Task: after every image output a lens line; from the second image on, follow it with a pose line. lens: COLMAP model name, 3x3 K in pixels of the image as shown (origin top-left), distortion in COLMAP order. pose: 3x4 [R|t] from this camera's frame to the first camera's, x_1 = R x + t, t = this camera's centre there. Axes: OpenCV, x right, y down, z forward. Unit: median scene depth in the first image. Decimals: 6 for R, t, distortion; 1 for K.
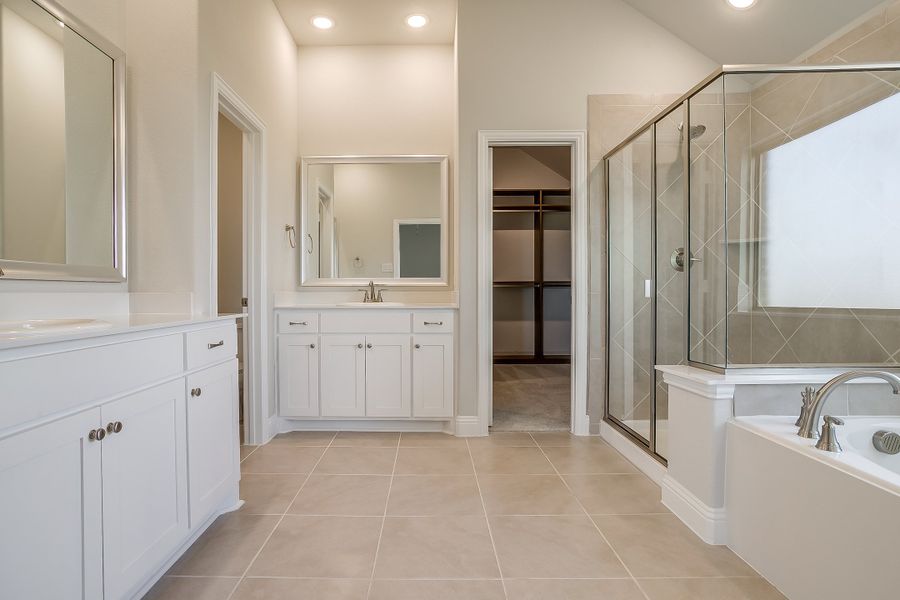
lens RADIAL K [[458.8, 0, 450.4], [0, 458.8, 295.3], [0, 0, 1]] dist [-0.039742, 0.000378]
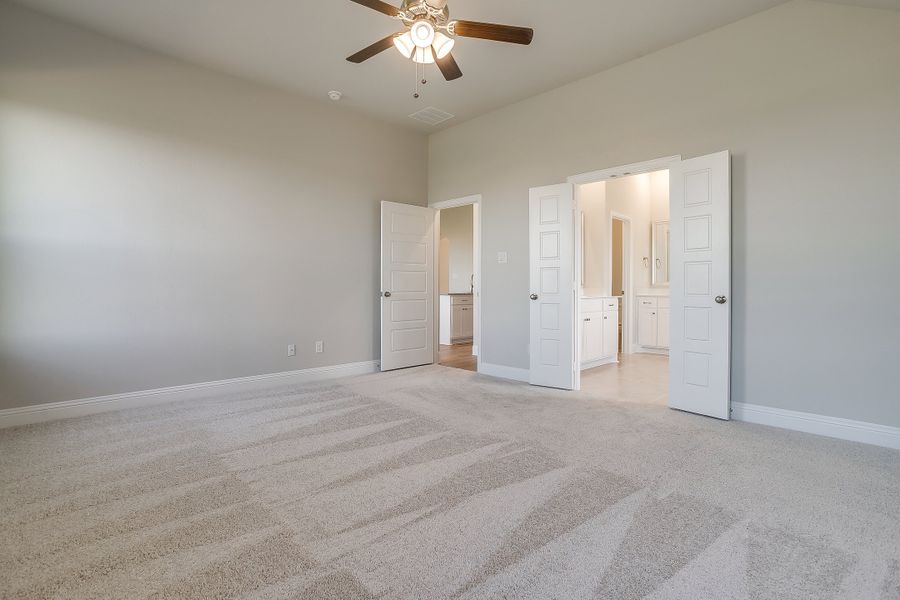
lens RADIAL K [[446.3, 0, 448.7], [0, 446.3, 281.4], [0, 0, 1]] dist [-0.001905, 0.000549]
pose [[0.678642, -0.000442, -0.734469, 0.608865], [-0.016182, 0.999748, -0.015553, 0.008209], [0.734291, 0.022440, 0.678464, -1.186160]]
